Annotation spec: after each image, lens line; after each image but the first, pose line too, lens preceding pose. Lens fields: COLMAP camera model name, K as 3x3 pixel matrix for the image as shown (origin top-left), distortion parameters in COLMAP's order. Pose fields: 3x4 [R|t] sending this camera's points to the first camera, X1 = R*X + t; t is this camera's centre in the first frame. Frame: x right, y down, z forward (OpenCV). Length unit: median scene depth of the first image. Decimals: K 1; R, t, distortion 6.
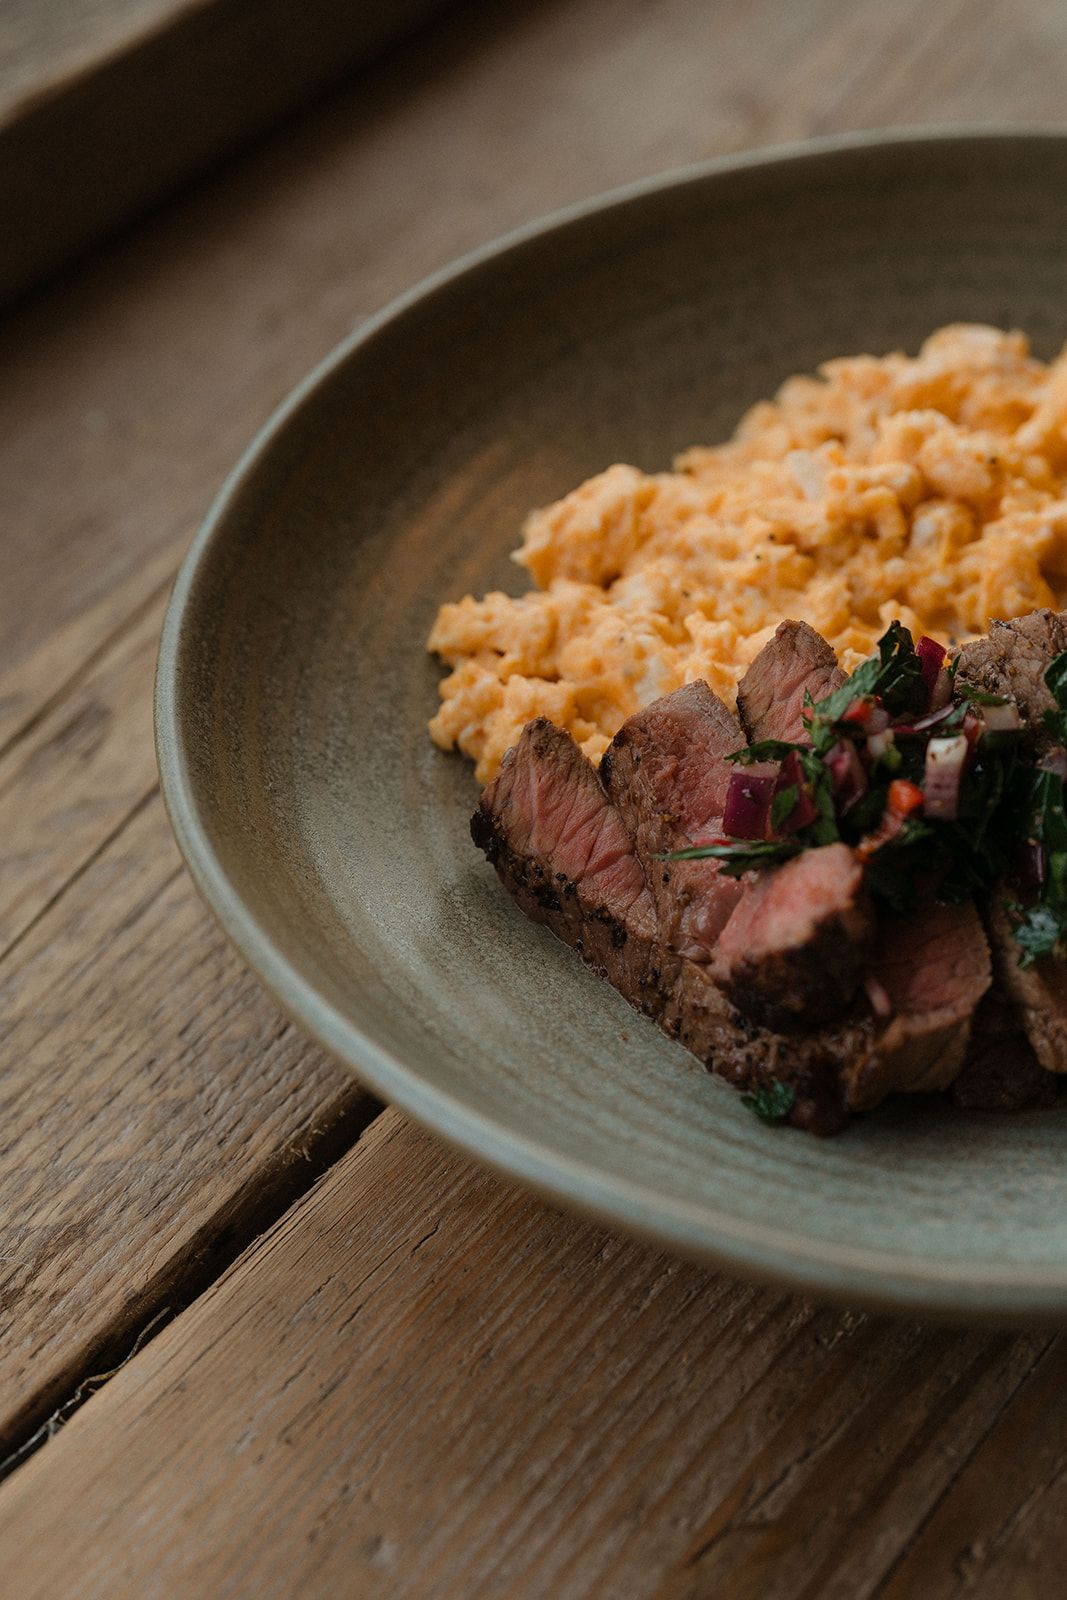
lens RADIAL K [[2838.4, 0, 533.5], [0, 2838.4, 800.0], [0, 0, 1]] dist [-0.034963, 0.137035]
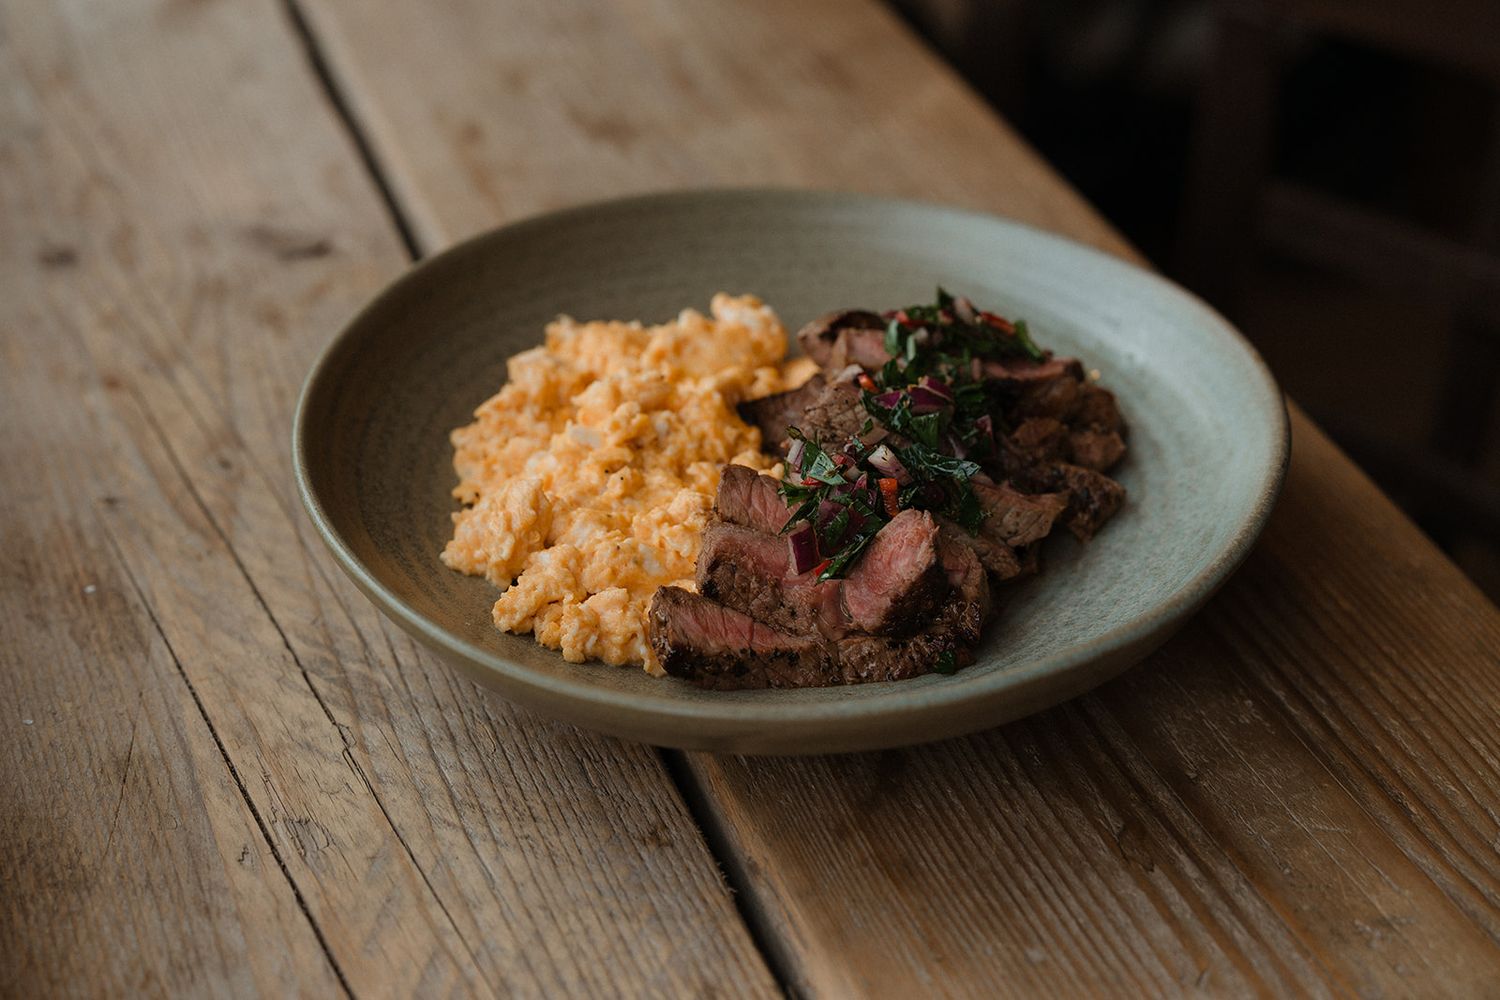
lens RADIAL K [[2445.4, 0, 750.0], [0, 2445.4, 500.0], [0, 0, 1]] dist [0.001760, 0.043425]
pose [[0.562103, -0.424815, 0.709628, -0.946343], [0.569515, 0.820989, 0.040362, -0.098241], [-0.599743, 0.381456, 0.703420, -0.014700]]
